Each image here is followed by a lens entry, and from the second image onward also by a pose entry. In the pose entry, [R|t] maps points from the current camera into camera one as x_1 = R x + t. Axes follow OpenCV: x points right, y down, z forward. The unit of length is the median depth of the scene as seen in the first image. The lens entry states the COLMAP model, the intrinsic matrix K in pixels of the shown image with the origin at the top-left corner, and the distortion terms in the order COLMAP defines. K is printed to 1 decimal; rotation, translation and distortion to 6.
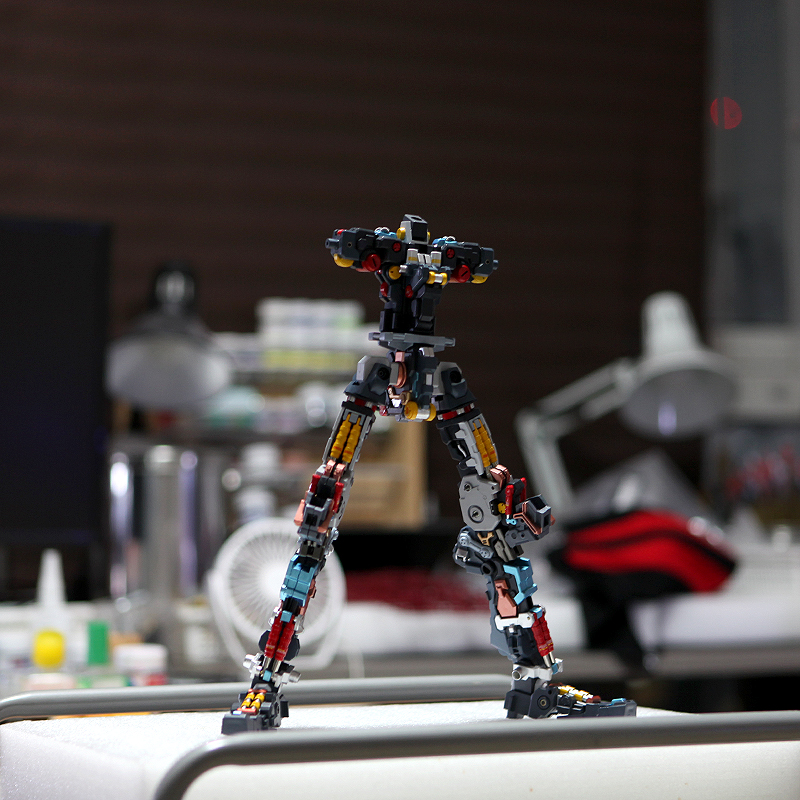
lens RADIAL K [[2294.8, 0, 400.1], [0, 2294.8, 402.8], [0, 0, 1]] dist [-0.115899, 0.000000]
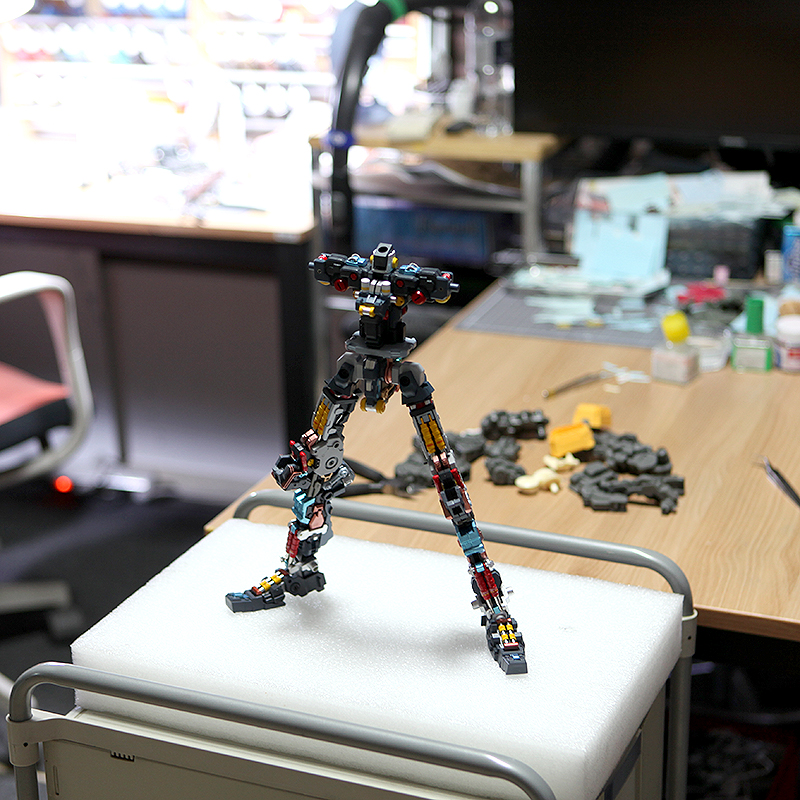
lens RADIAL K [[1795.3, 0, 404.1], [0, 1795.3, 403.3], [0, 0, 1]] dist [-0.049397, 0.000000]
pose [[0.660358, 0.251510, -0.707580, 0.707165], [0.050741, 0.925148, 0.376200, -0.362222], [0.749234, -0.284330, 0.598168, 0.423812]]
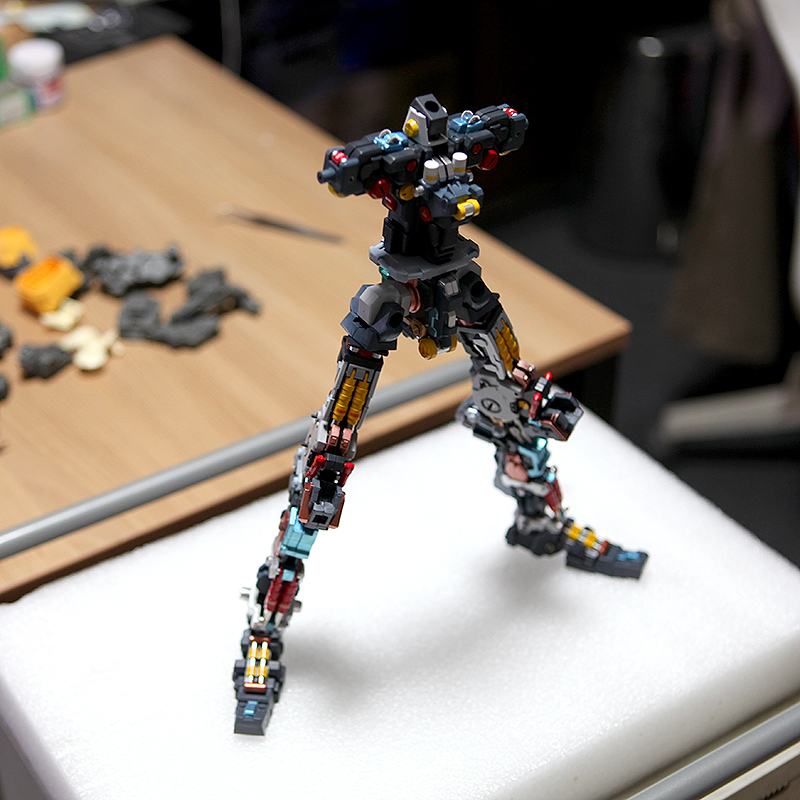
lens RADIAL K [[1516.7, 0, 394.8], [0, 1516.7, 401.9], [0, 0, 1]] dist [-0.099602, 0.000000]
pose [[0.990406, -0.080641, 0.112221, -0.066840], [-0.005683, 0.787620, 0.616135, -0.305359], [-0.138074, -0.610862, 0.779605, 0.571283]]
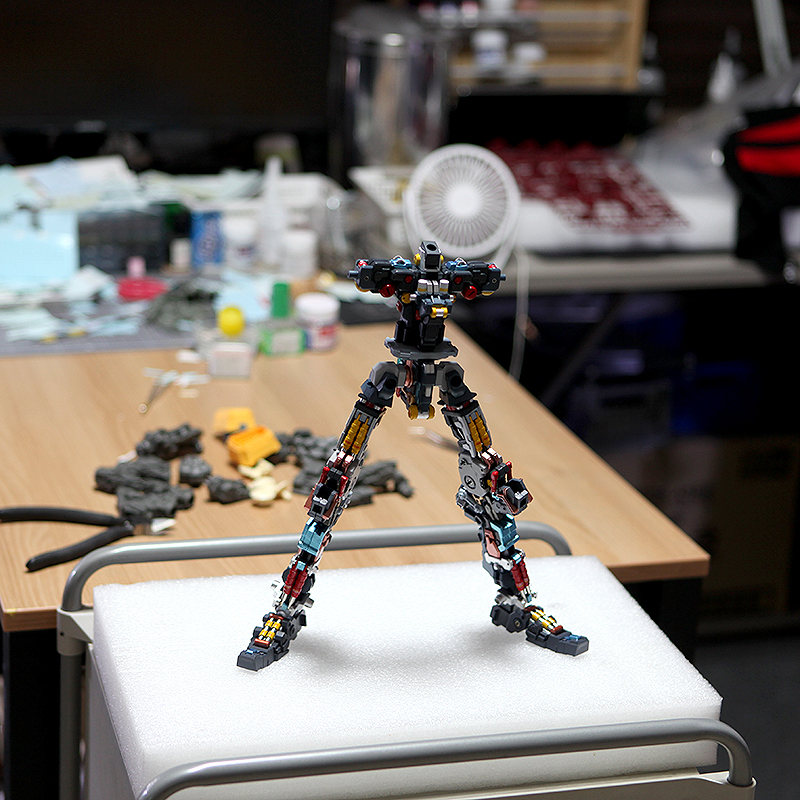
lens RADIAL K [[1994.5, 0, 402.4], [0, 1994.5, 397.6], [0, 0, 1]] dist [-0.024330, 0.000000]
pose [[0.982511, 0.108442, -0.151366, 0.153807], [-0.045071, 0.927241, 0.371744, -0.384881], [0.180665, -0.358420, 0.915912, 0.051995]]
